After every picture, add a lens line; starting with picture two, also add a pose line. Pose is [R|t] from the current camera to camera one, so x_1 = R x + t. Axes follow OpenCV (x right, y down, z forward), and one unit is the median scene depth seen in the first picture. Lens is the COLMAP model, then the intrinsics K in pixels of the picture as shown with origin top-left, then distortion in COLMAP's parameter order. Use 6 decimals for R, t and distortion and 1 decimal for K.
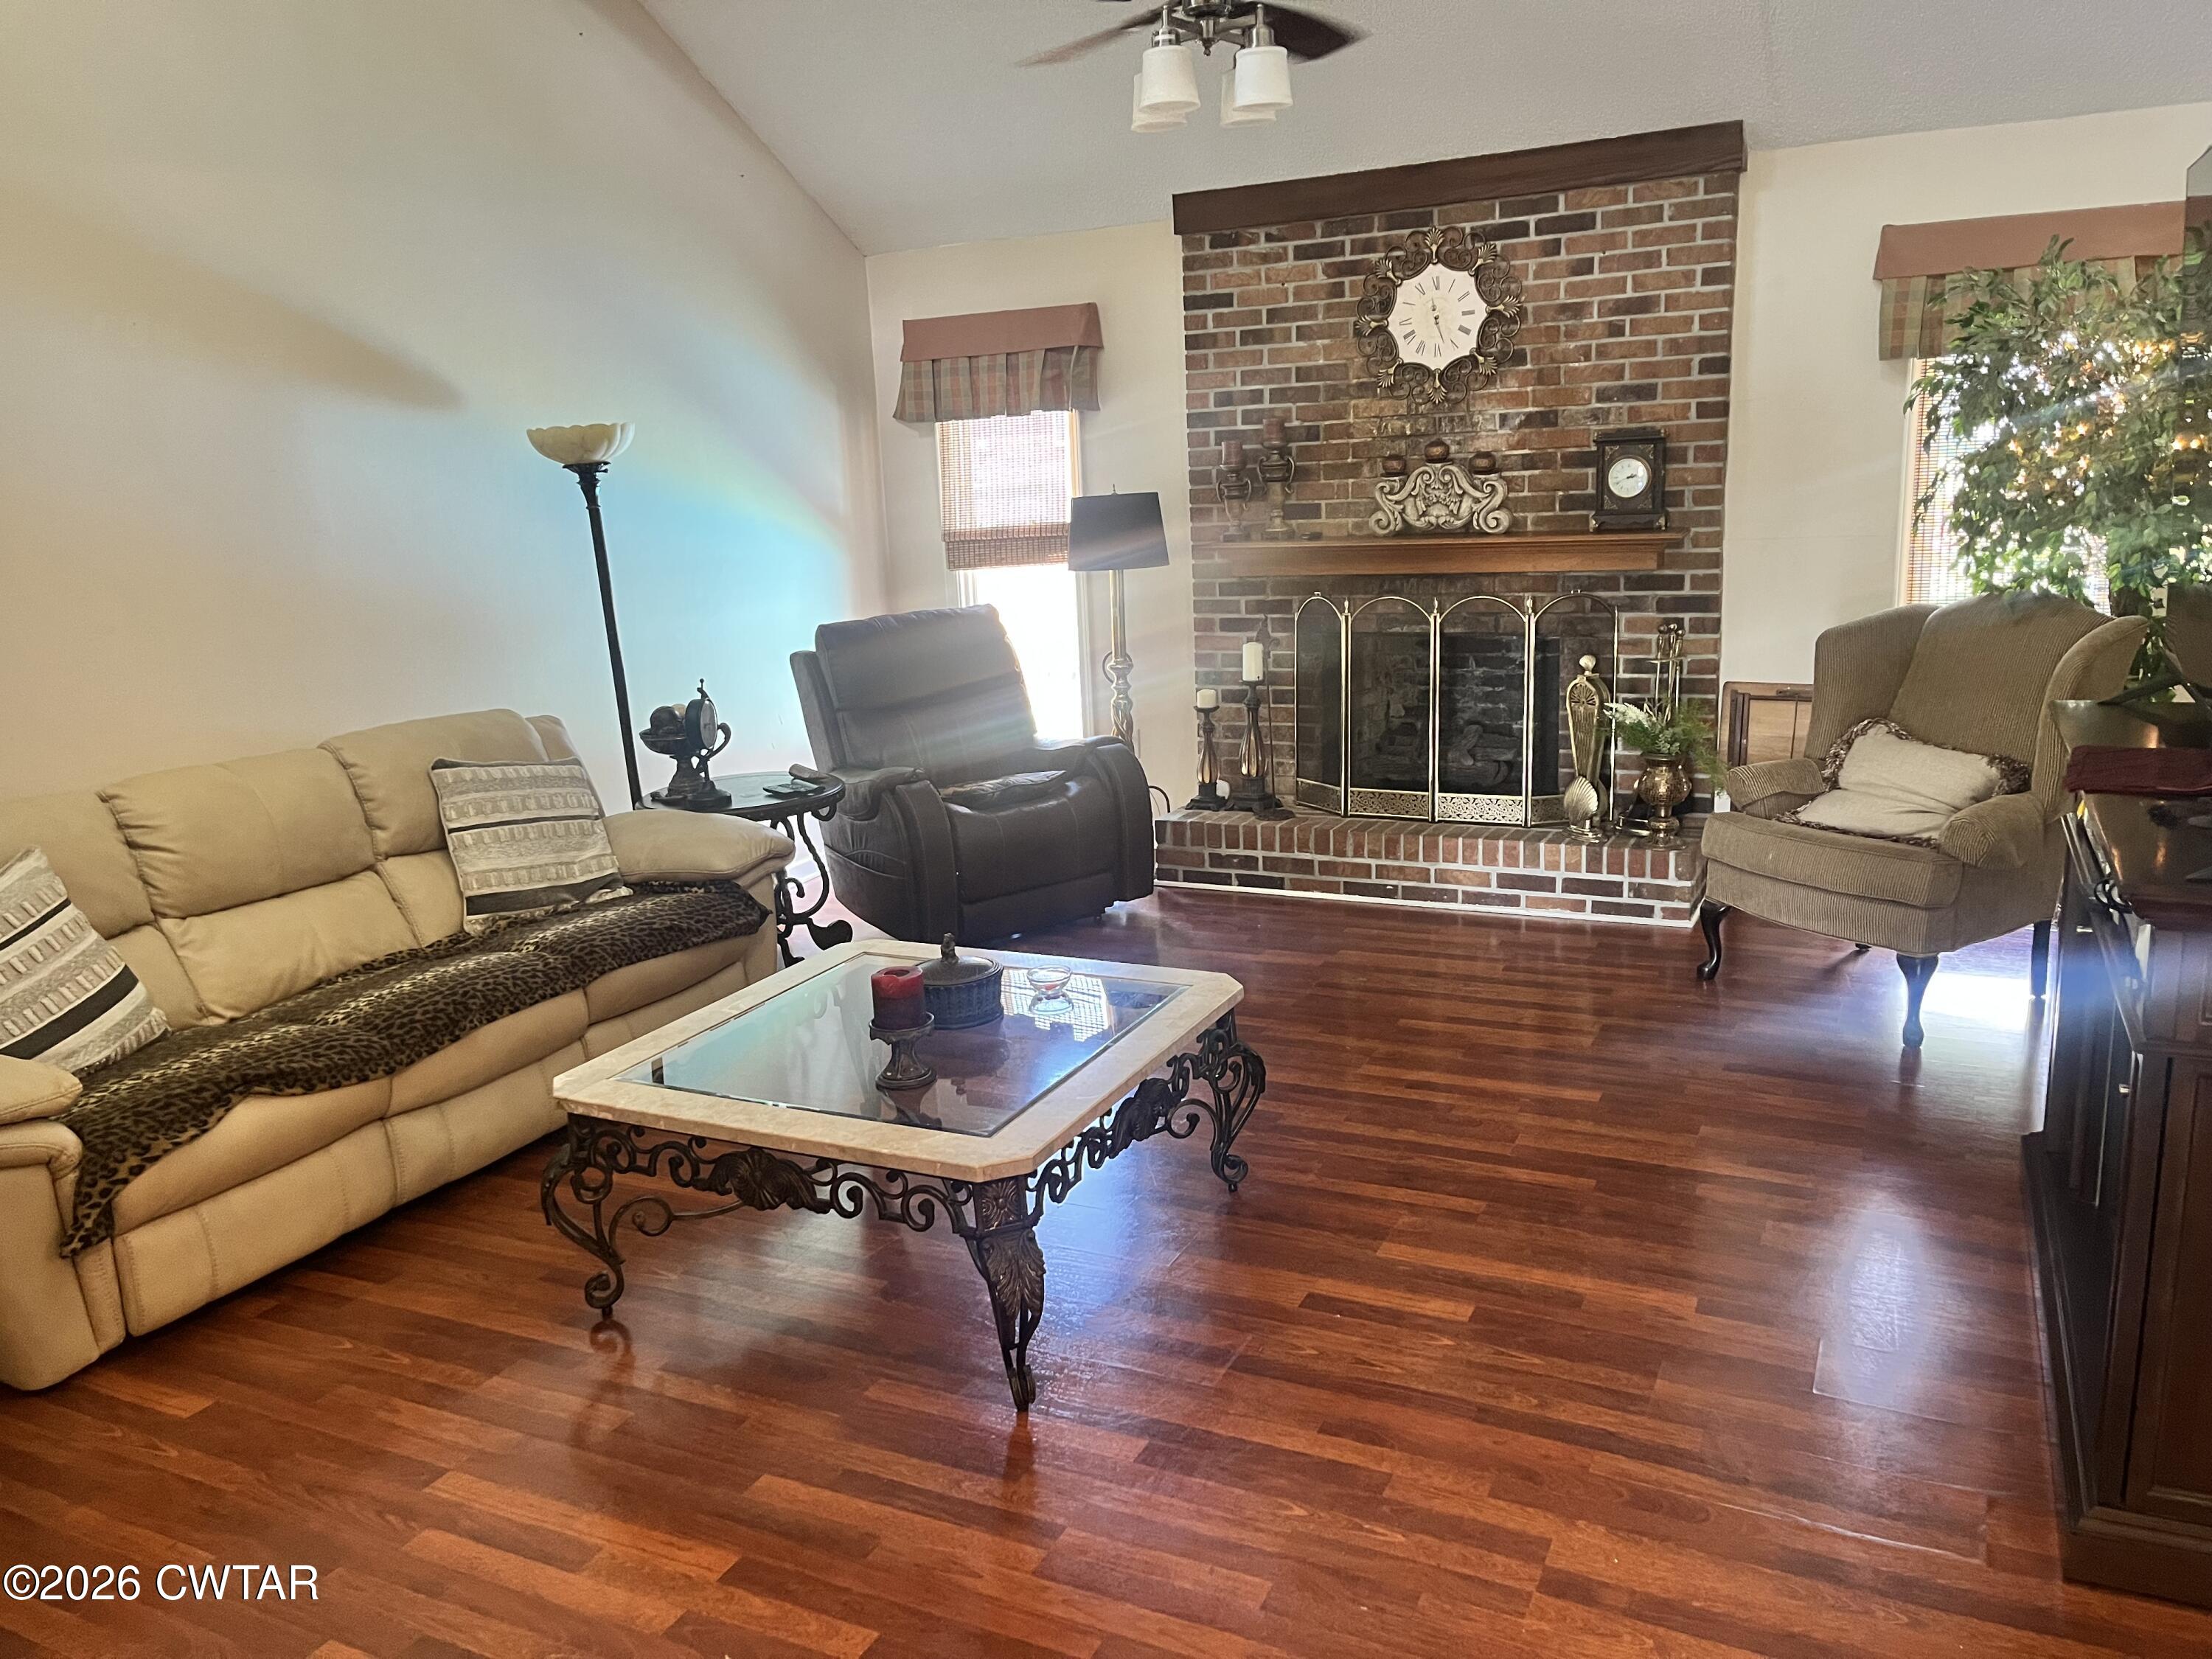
lens RADIAL K [[1680.4, 0, 1119.6], [0, 1680.4, 843.2], [0, 0, 1]] dist [0.042609, -0.050384]
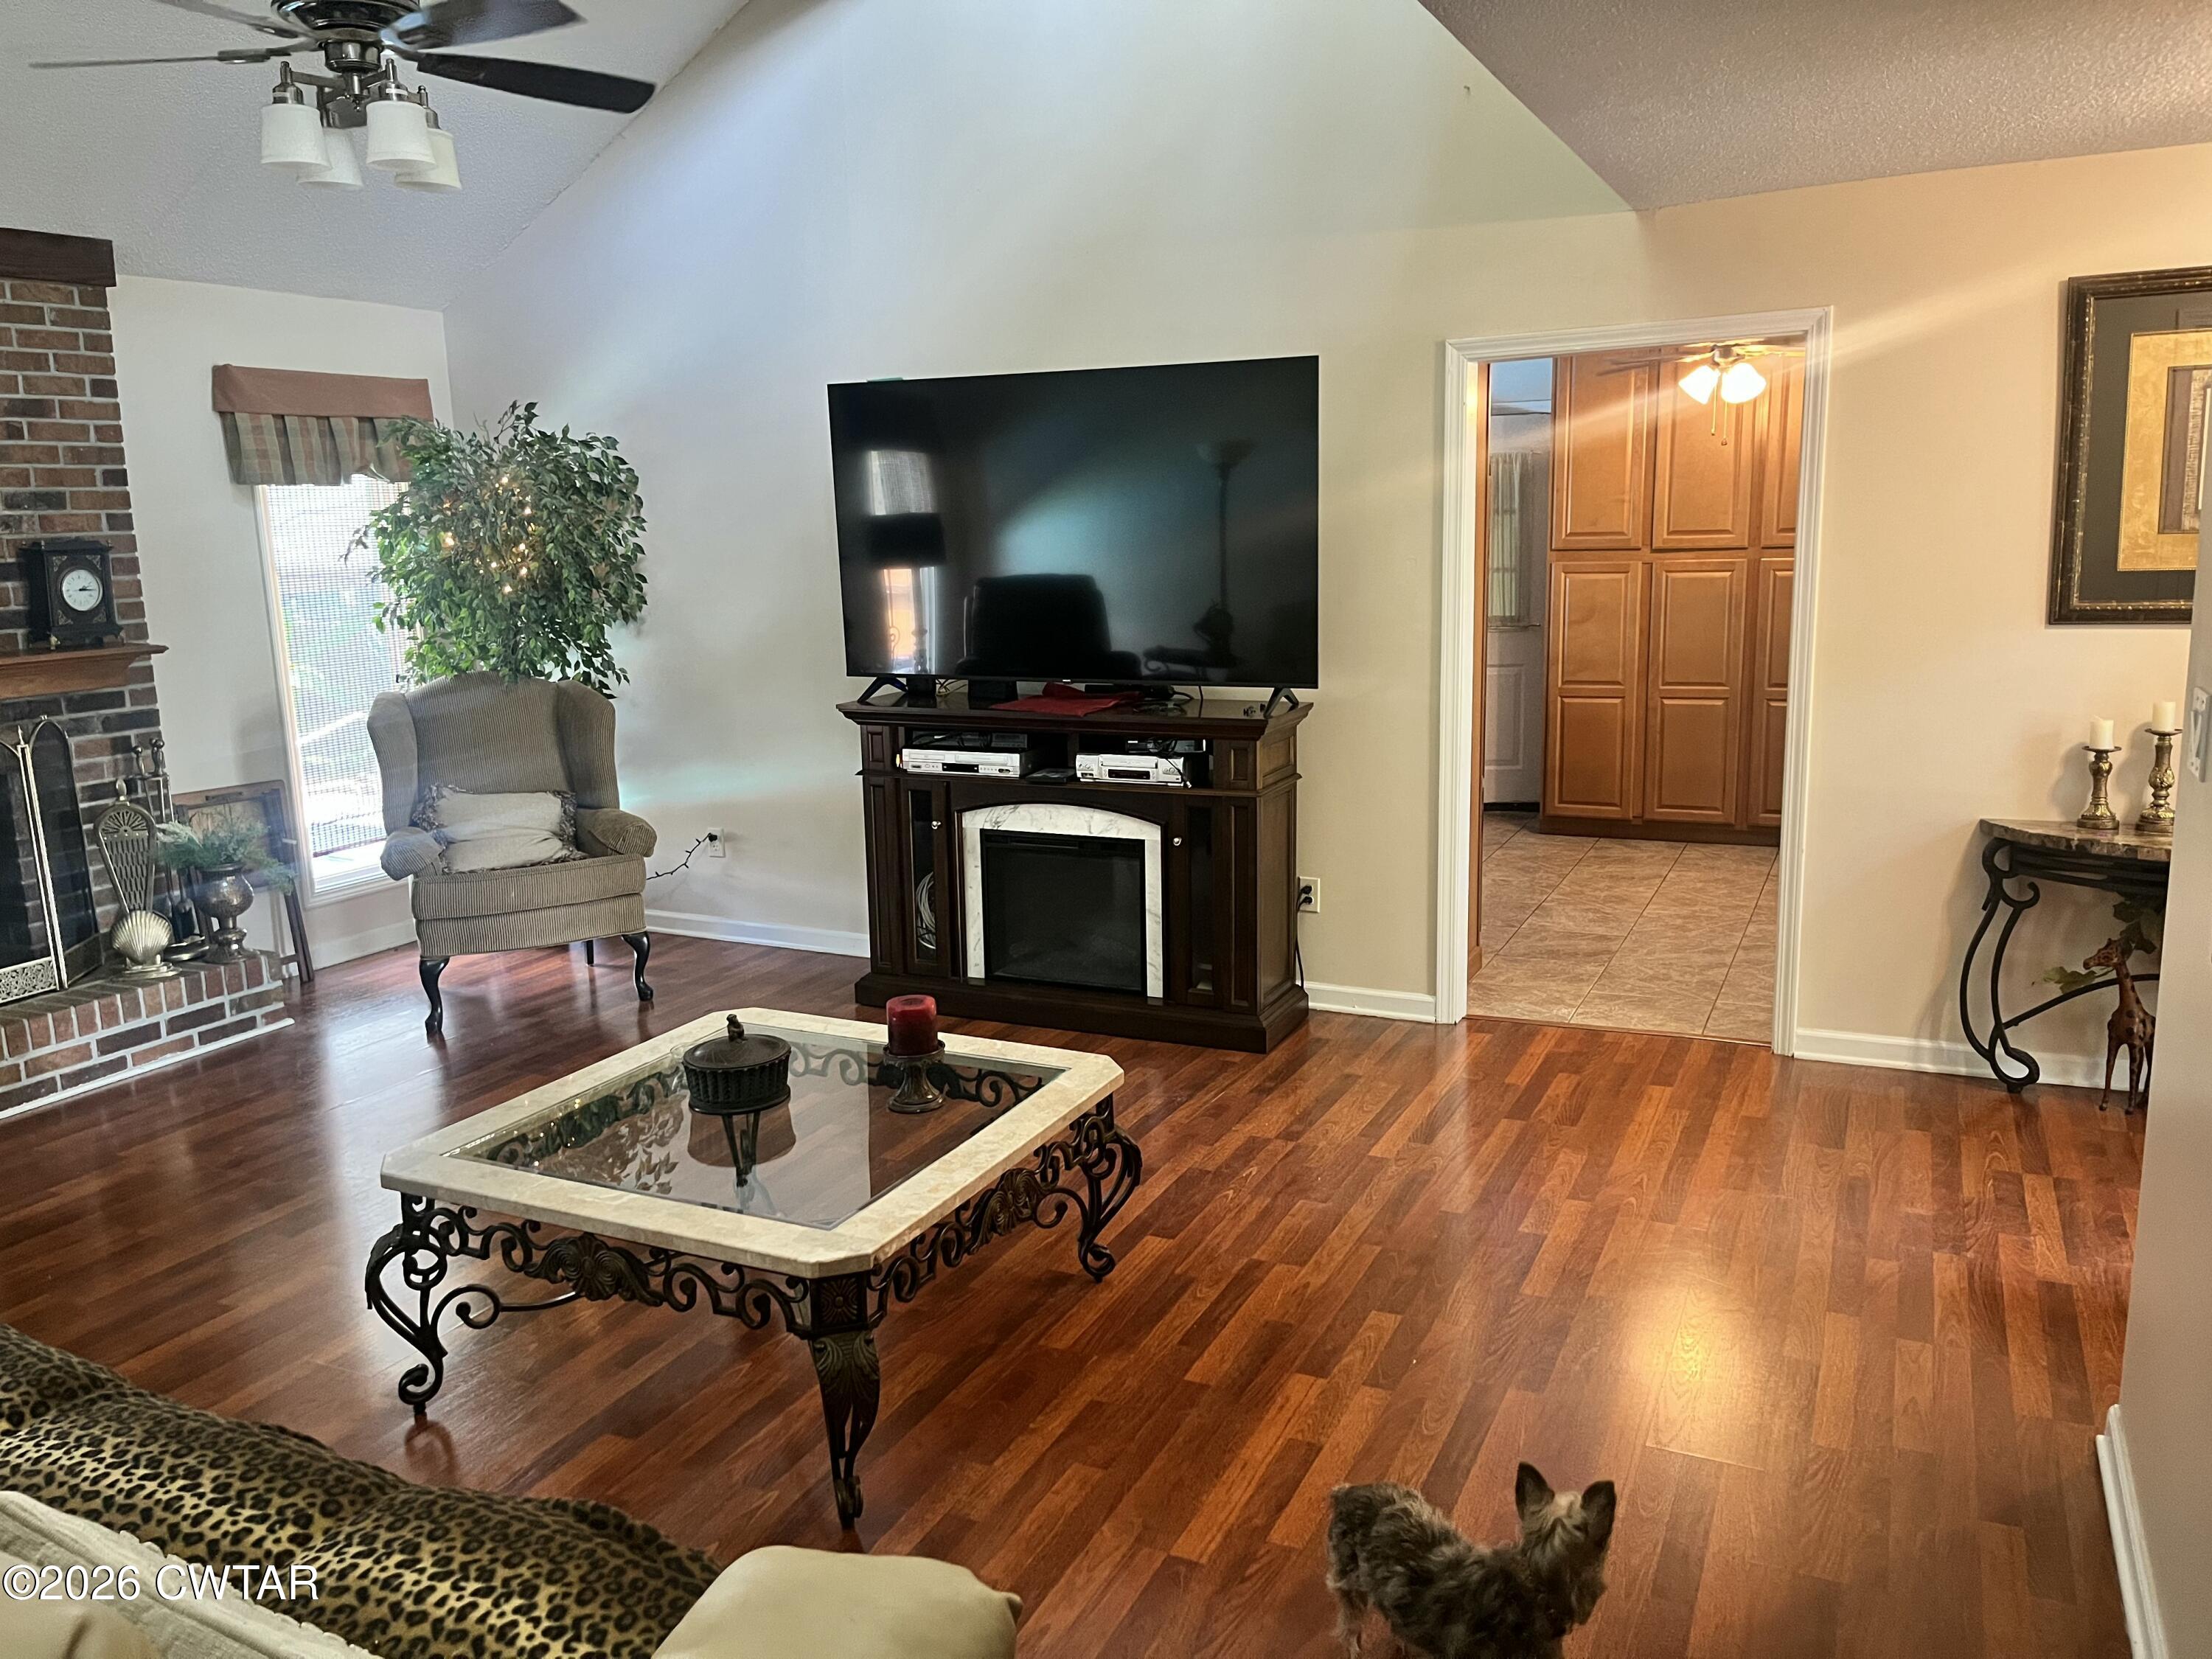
lens RADIAL K [[1680.4, 0, 1121.3], [0, 1680.4, 822.0], [0, 0, 1]] dist [0.042609, -0.050384]
pose [[-0.033650, -0.135587, 0.990194, -0.655079], [0.245944, 0.959164, 0.139696, -0.083713], [-0.968700, 0.248233, 0.001071, 0.475295]]
